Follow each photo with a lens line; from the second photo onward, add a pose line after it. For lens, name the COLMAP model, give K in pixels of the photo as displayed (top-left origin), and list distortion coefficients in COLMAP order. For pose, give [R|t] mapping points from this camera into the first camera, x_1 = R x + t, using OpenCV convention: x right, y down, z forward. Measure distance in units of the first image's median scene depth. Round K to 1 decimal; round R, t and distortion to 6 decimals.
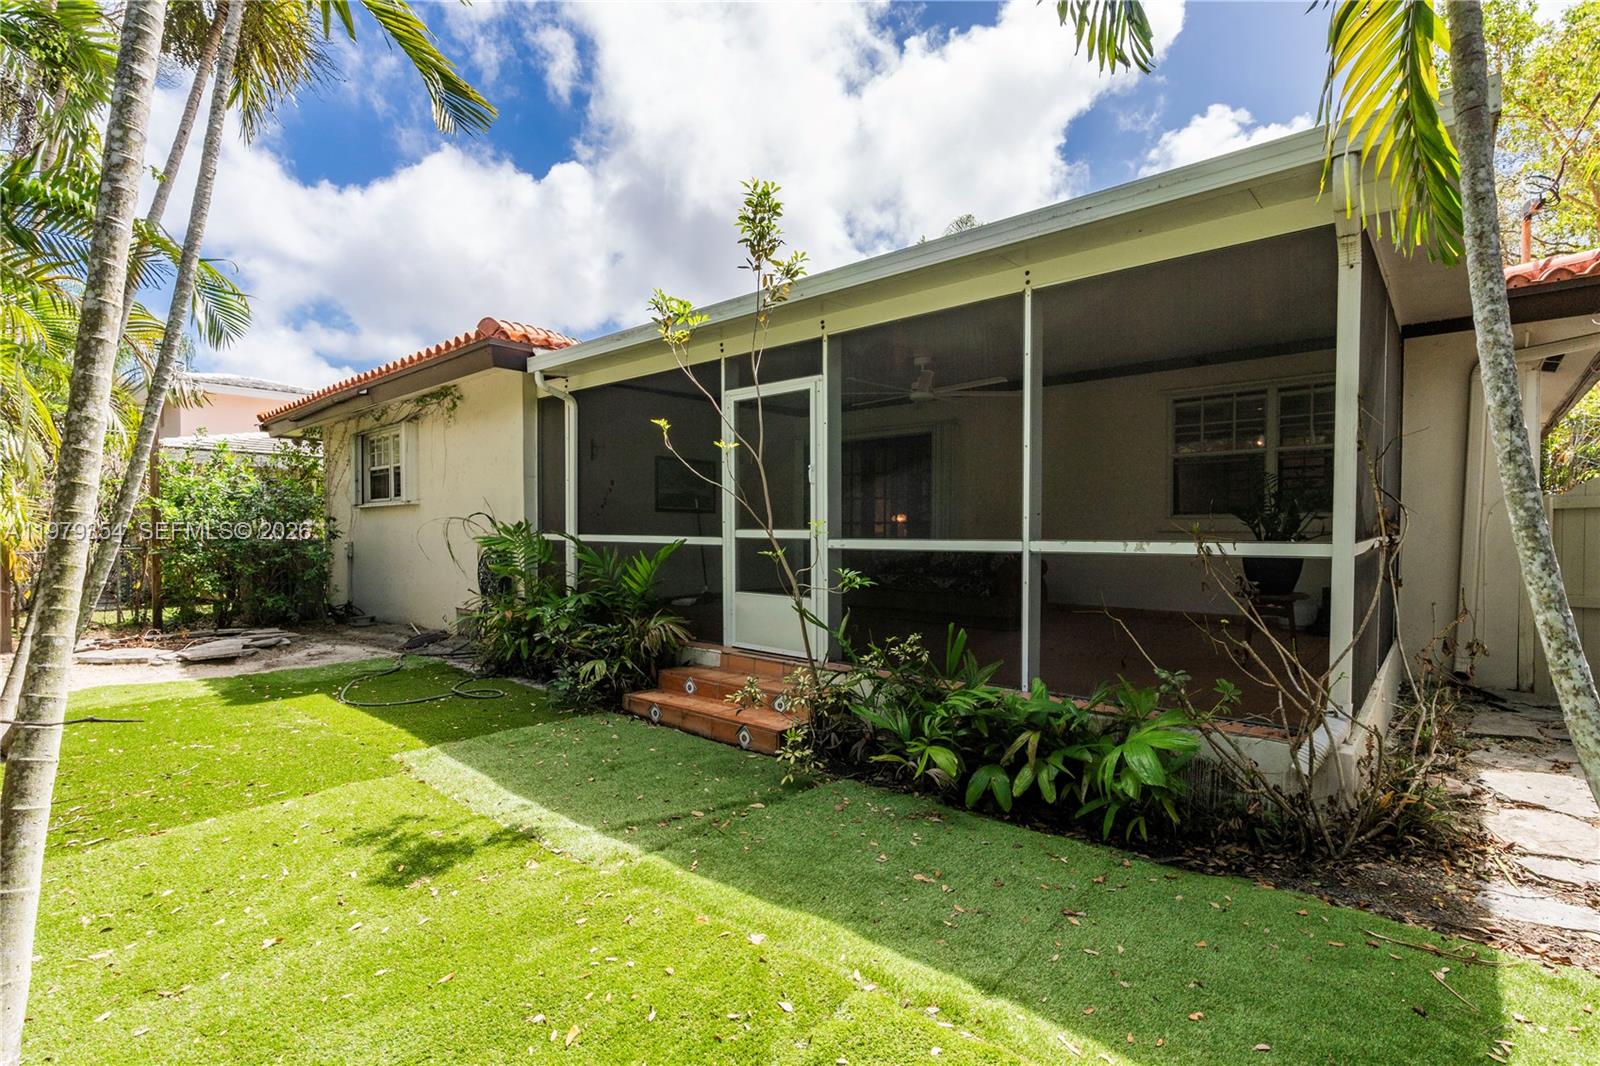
lens RADIAL K [[742.3, 0, 798.2], [0, 742.3, 556.4], [0, 0, 1]] dist [0.001575, -0.000170]
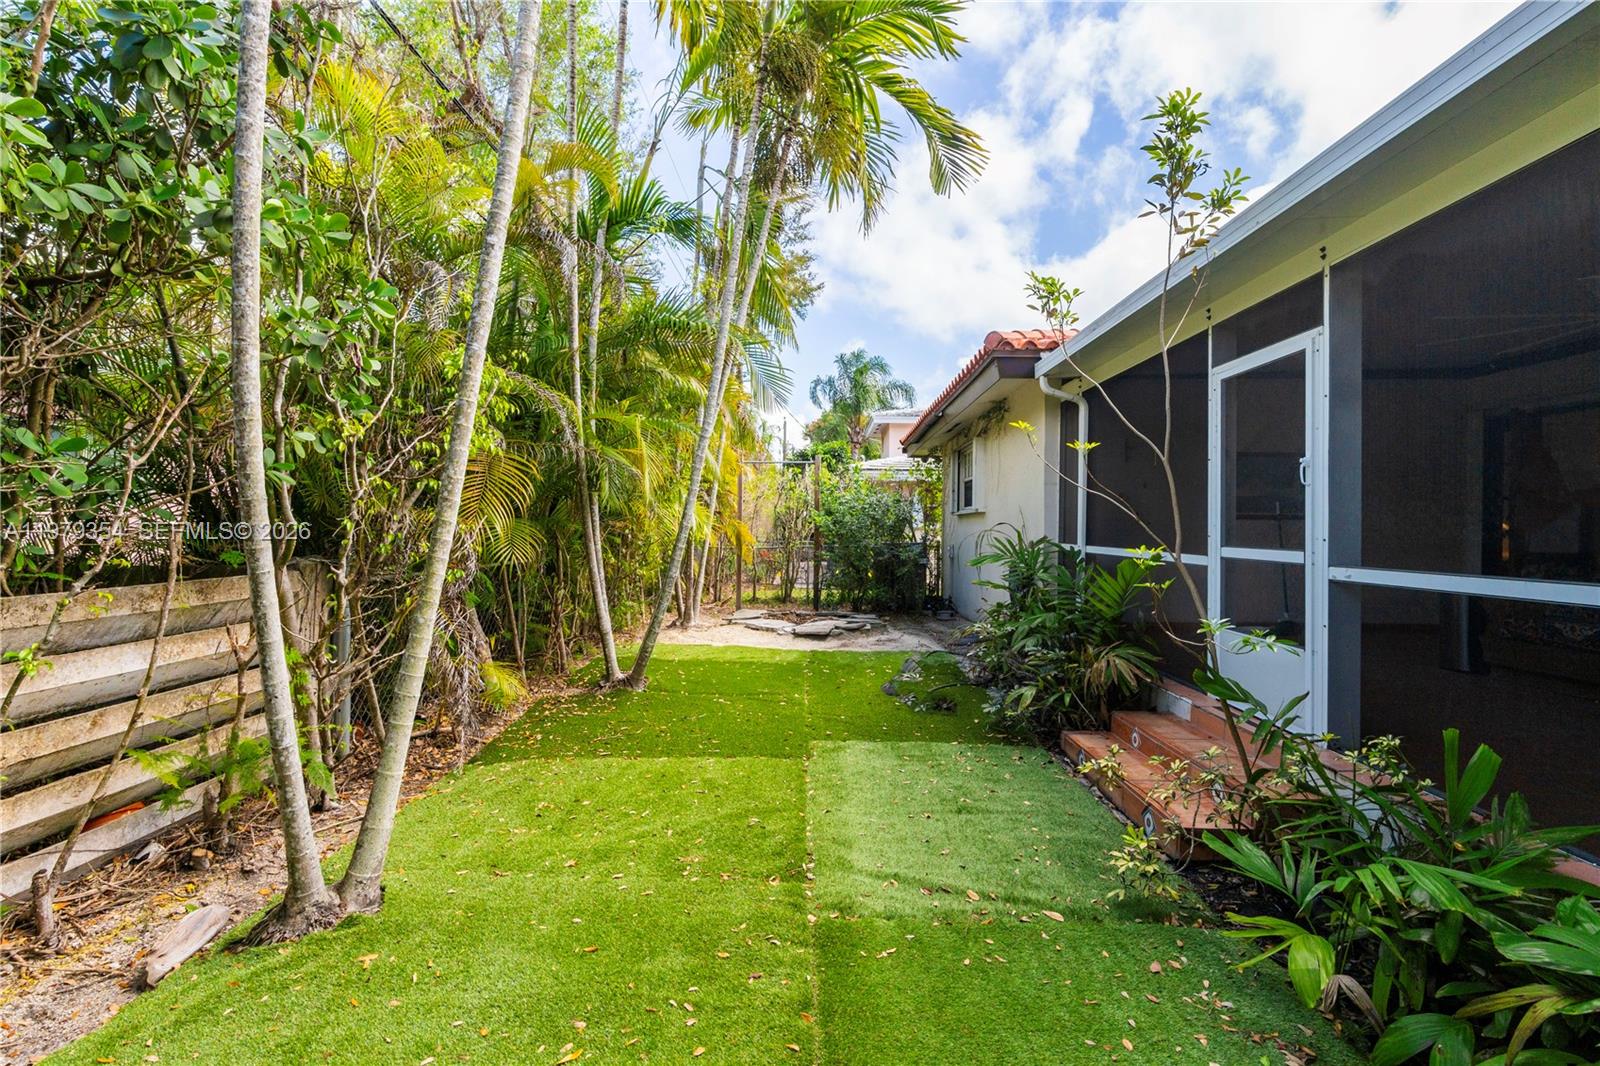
lens RADIAL K [[735.2, 0, 795.7], [0, 735.2, 529.2], [0, 0, 1]] dist [-0.001239, -0.000916]
pose [[0.646975, 0.007571, -0.762474, 0.234116], [-0.036295, 0.999123, -0.020877, -0.024748], [0.761647, 0.041180, 0.646683, 0.195396]]
